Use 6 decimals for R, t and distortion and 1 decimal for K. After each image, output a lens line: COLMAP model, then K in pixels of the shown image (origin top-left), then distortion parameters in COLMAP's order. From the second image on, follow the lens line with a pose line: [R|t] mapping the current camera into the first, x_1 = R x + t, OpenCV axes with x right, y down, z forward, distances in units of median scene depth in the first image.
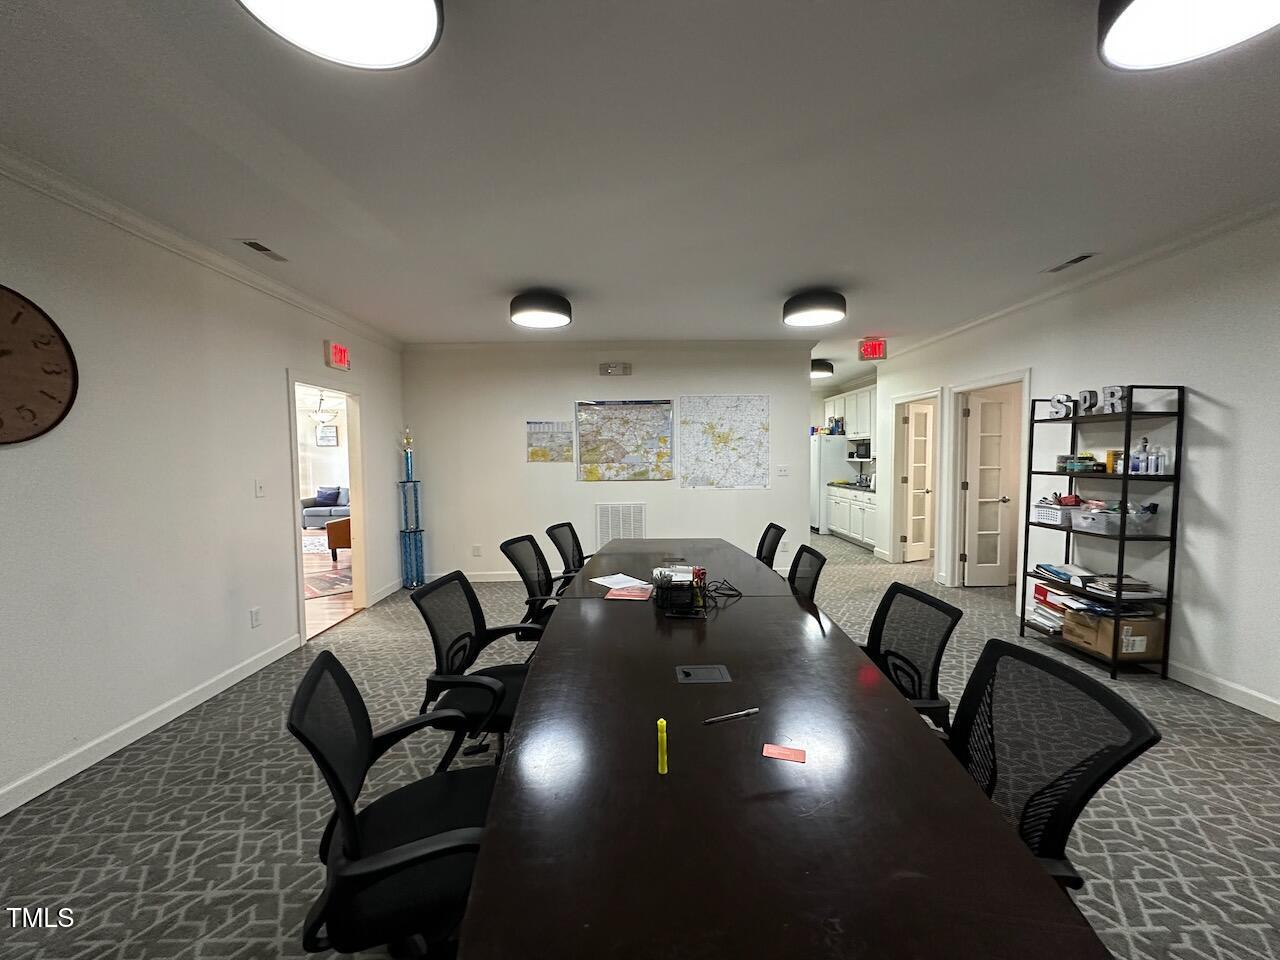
lens RADIAL K [[509.5, 0, 640.0], [0, 509.5, 480.0], [0, 0, 1]] dist [-0.002563, 0.000510]
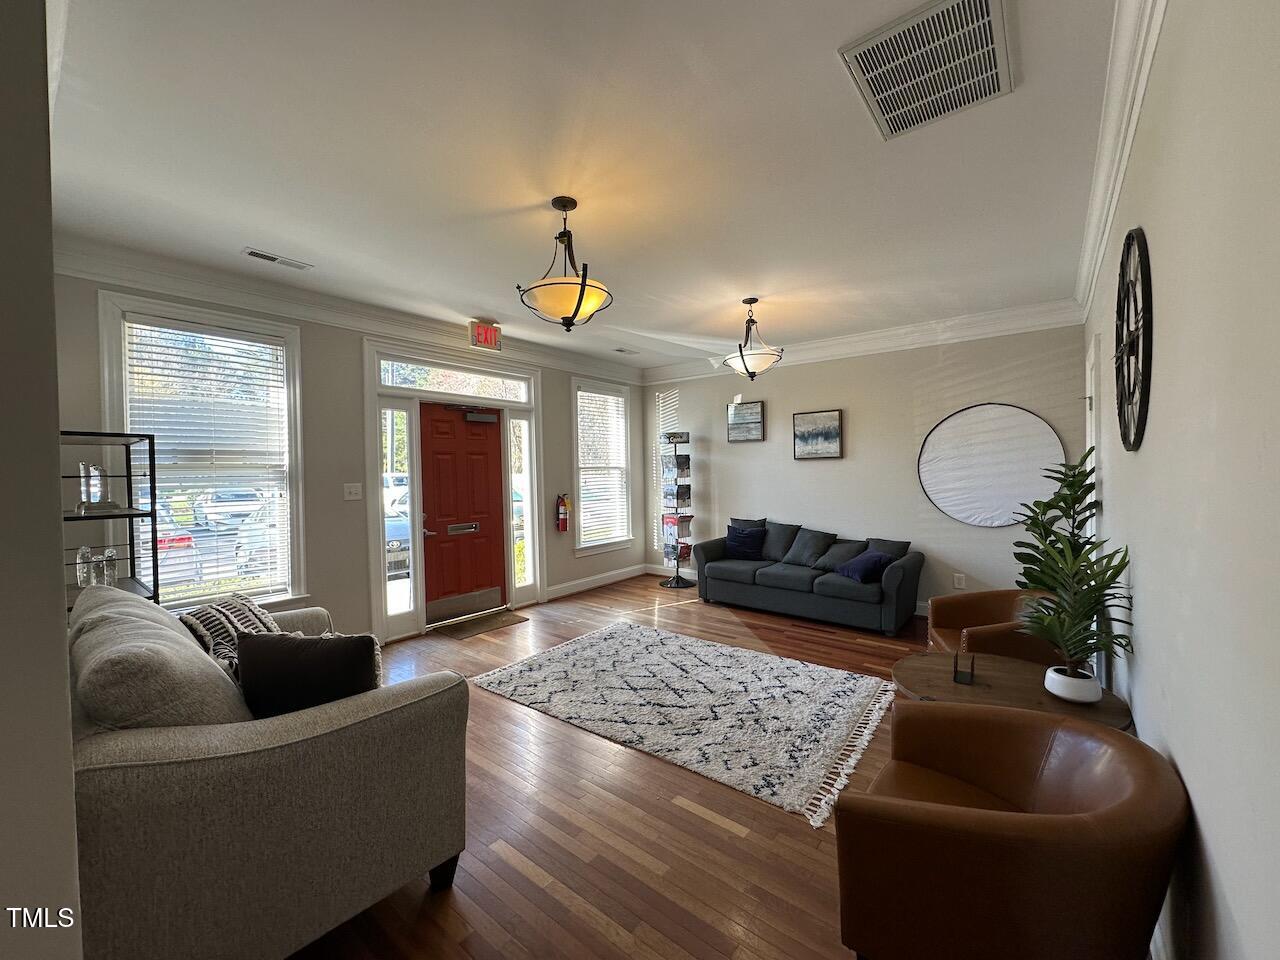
lens RADIAL K [[509.5, 0, 640.0], [0, 509.5, 480.0], [0, 0, 1]] dist [-0.002563, 0.000510]
pose [[0.774337, -0.002411, -0.632768, -0.365682], [-0.015358, 0.999627, -0.022602, -0.013236], [0.632587, 0.027220, 0.774011, 0.525284]]
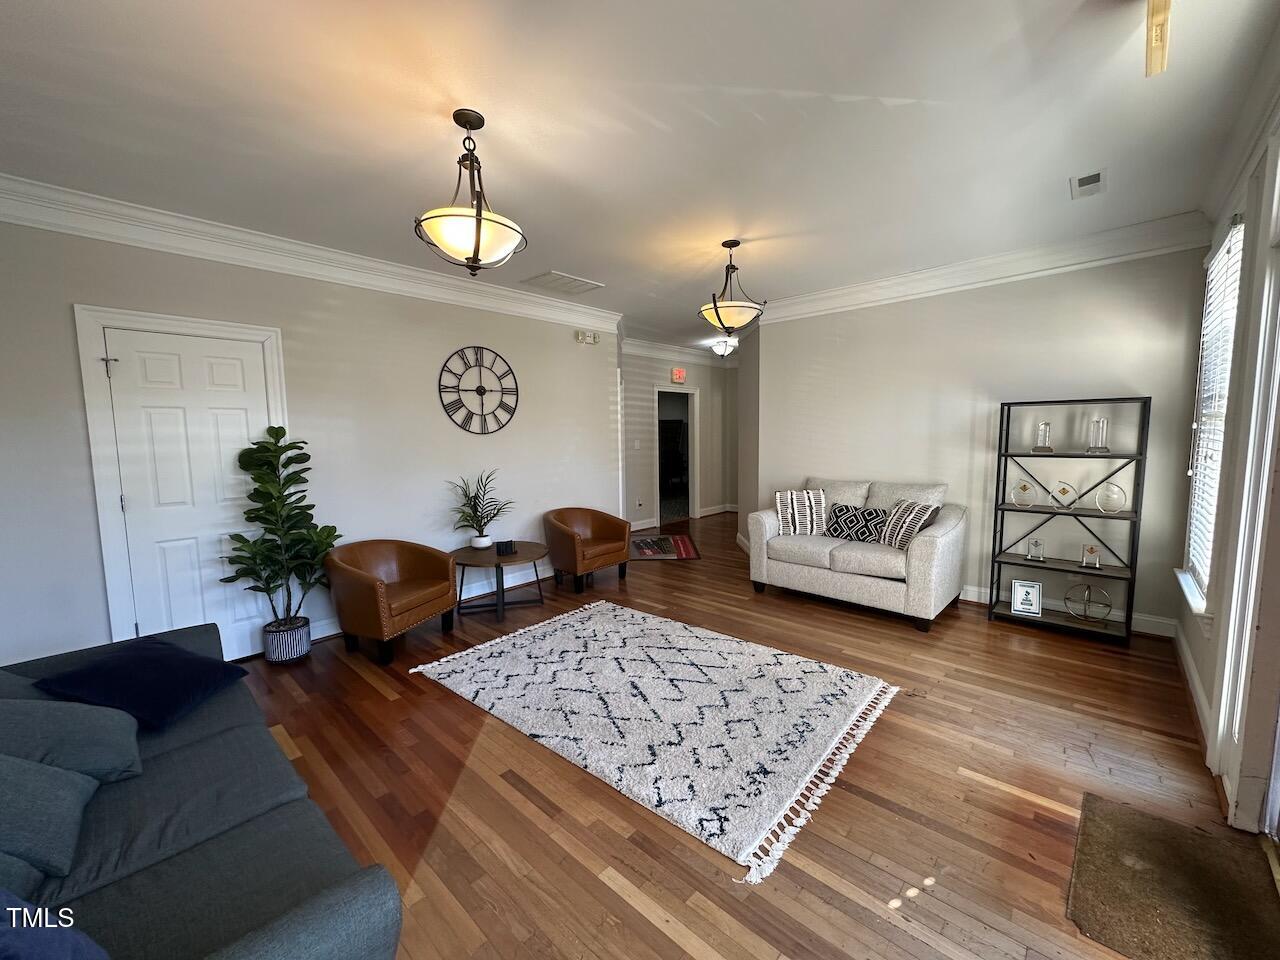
lens RADIAL K [[509.5, 0, 640.0], [0, 509.5, 480.0], [0, 0, 1]] dist [-0.002563, 0.000510]
pose [[-0.728792, -0.052462, 0.682723, -0.623404], [0.047563, 0.990774, 0.126907, -0.031042], [-0.683082, 0.124961, -0.719572, 0.844882]]
